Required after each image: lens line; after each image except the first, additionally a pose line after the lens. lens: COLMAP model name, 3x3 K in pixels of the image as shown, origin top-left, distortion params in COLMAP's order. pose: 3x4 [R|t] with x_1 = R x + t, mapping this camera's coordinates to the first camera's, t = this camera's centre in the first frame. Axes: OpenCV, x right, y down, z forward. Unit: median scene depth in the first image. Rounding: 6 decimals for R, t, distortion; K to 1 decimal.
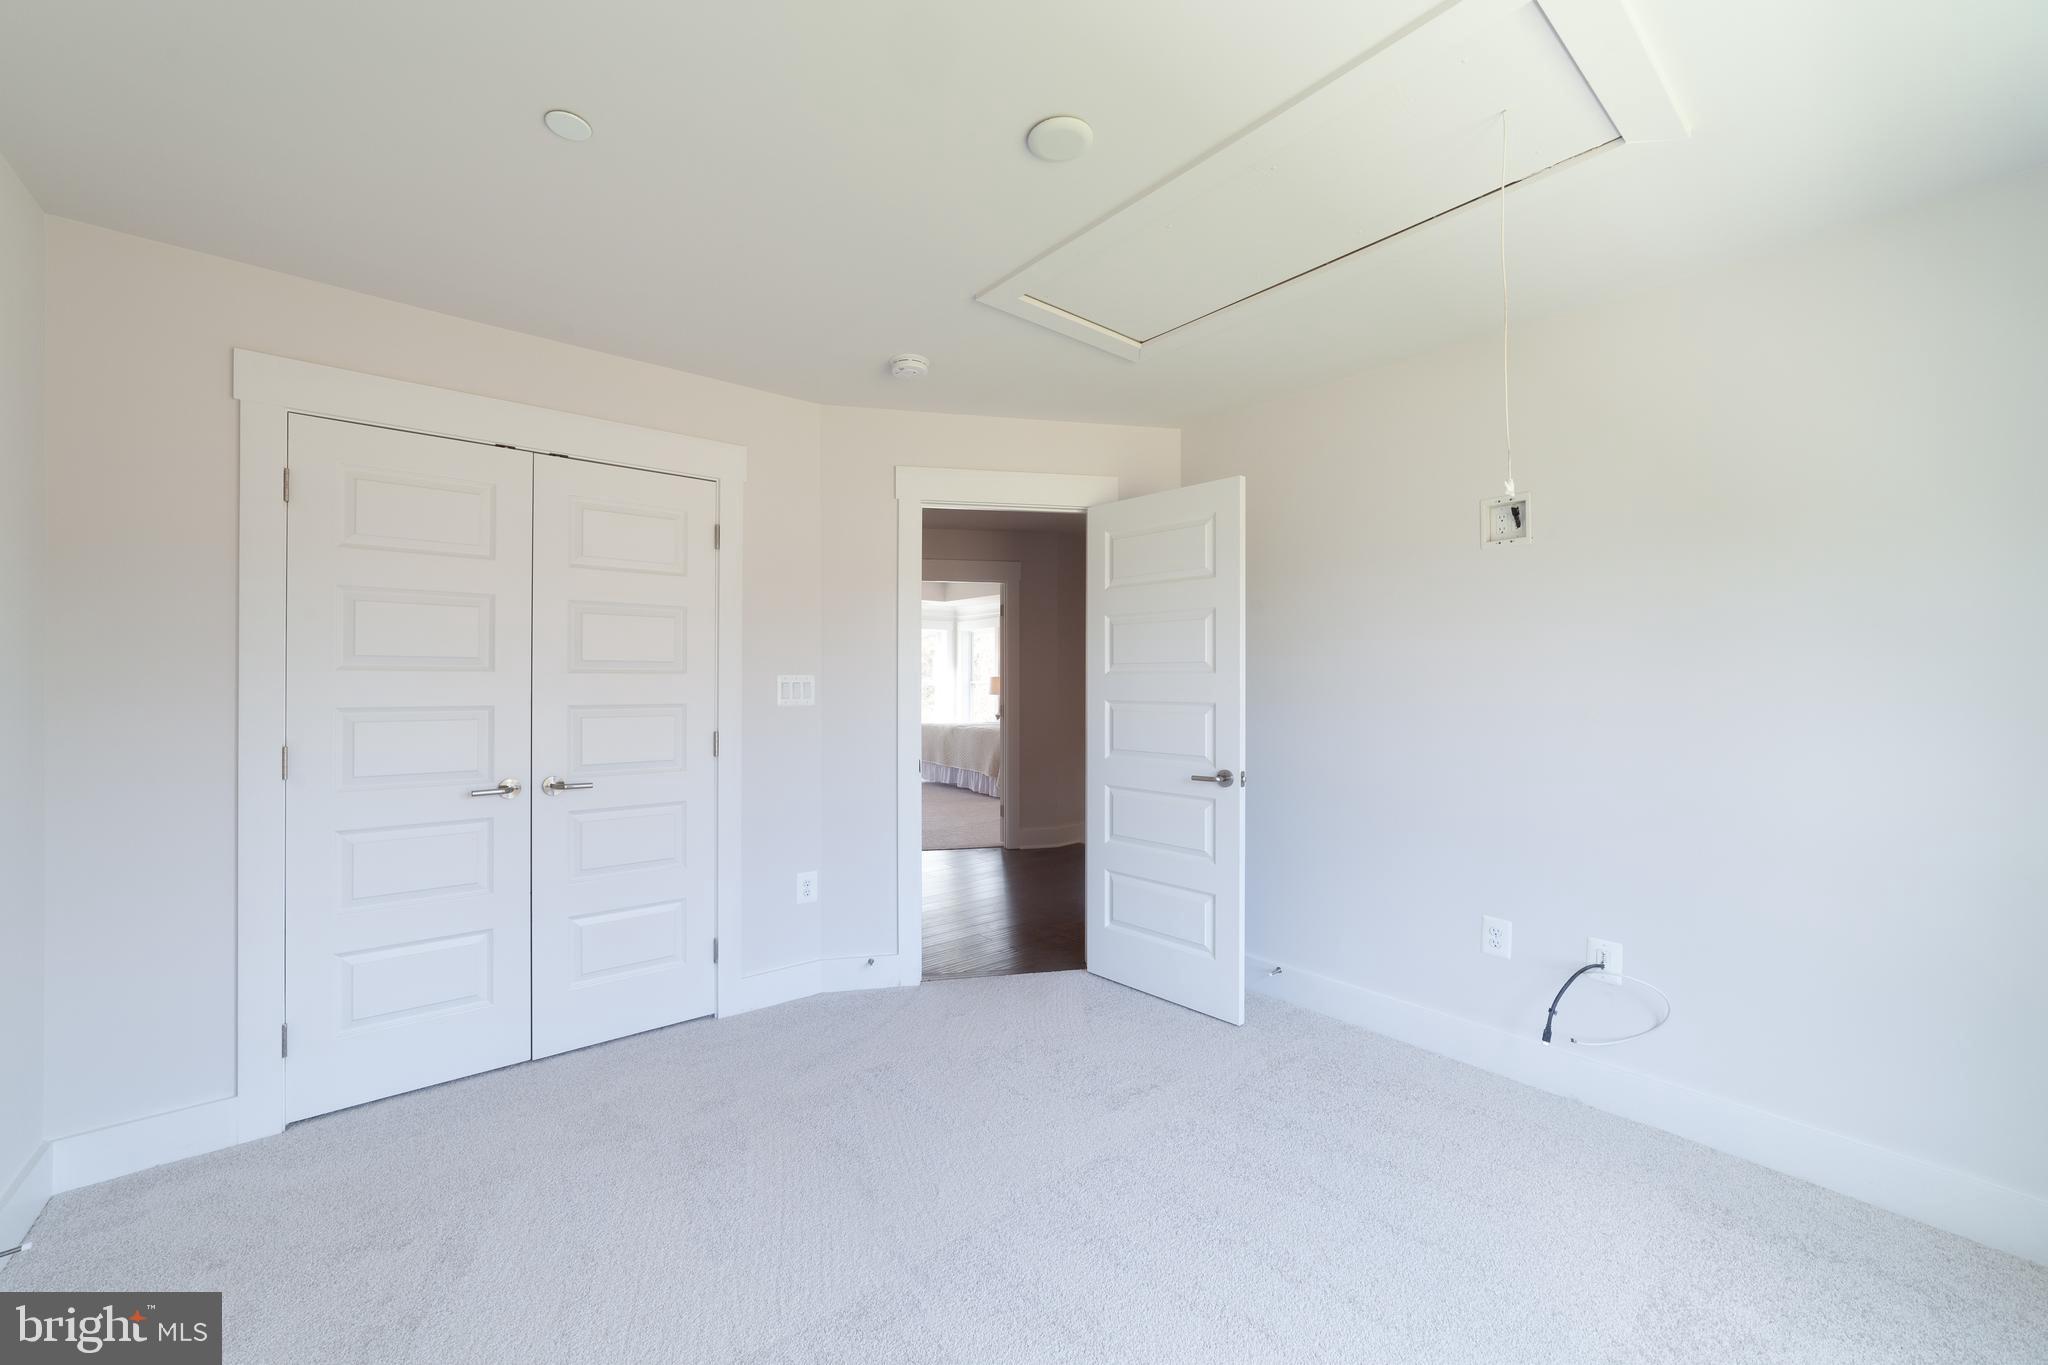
lens RADIAL K [[780.8, 0, 1015.8], [0, 780.8, 679.2], [0, 0, 1]] dist [-0.025644, 0.007252]
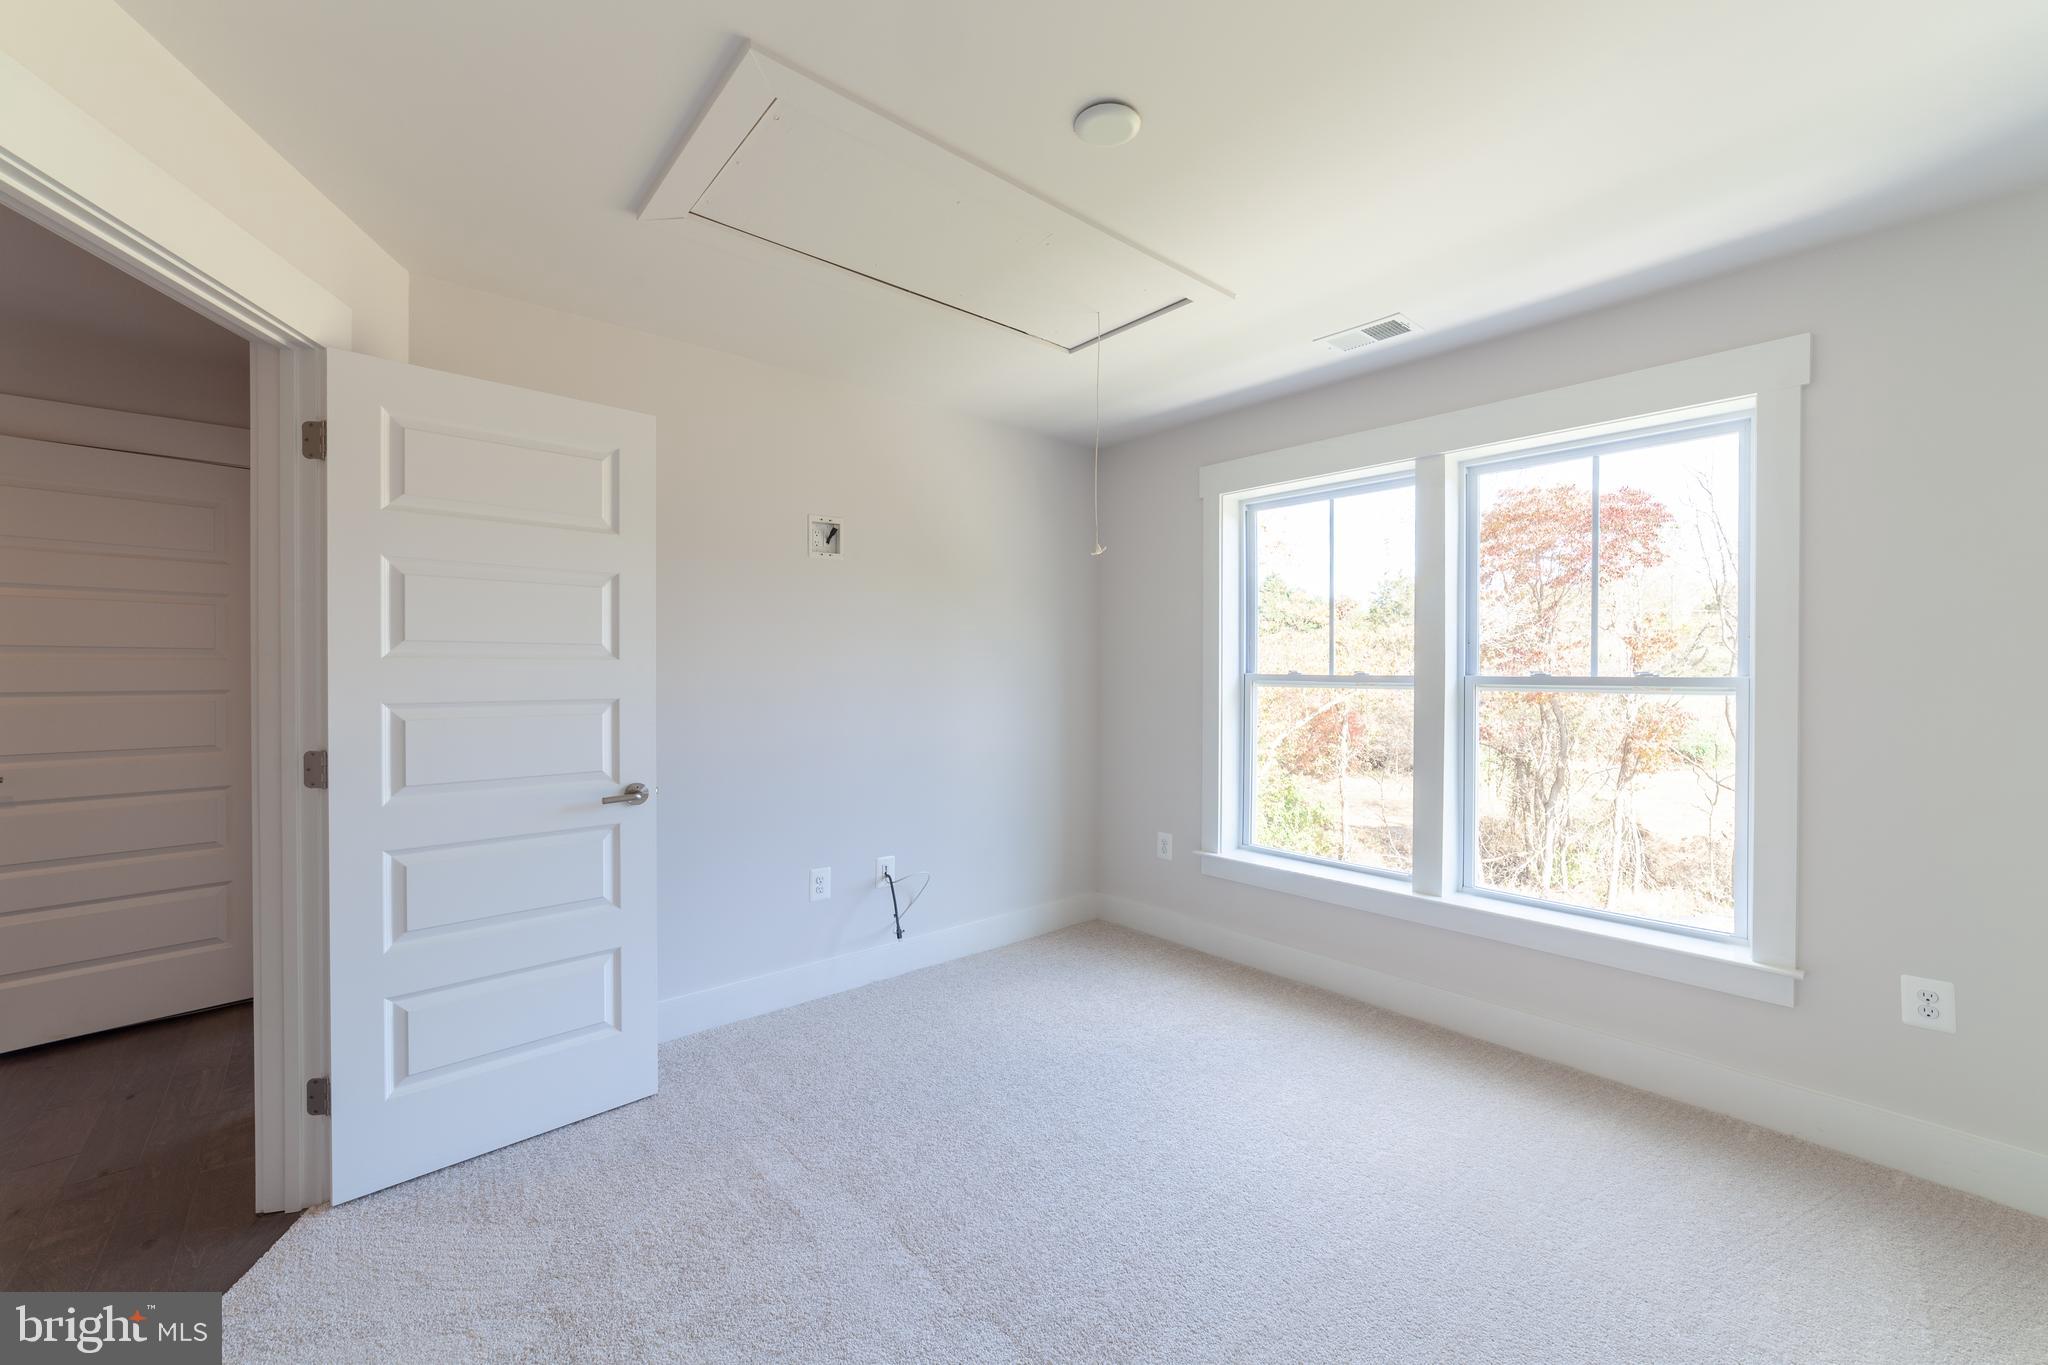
lens RADIAL K [[780.8, 0, 1015.8], [0, 780.8, 679.2], [0, 0, 1]] dist [-0.025644, 0.007252]
pose [[-0.003776, -0.010136, 0.999942, -0.505318], [-0.002668, 0.999945, 0.010126, 0.002931], [-0.999989, -0.002629, -0.003803, 0.610340]]
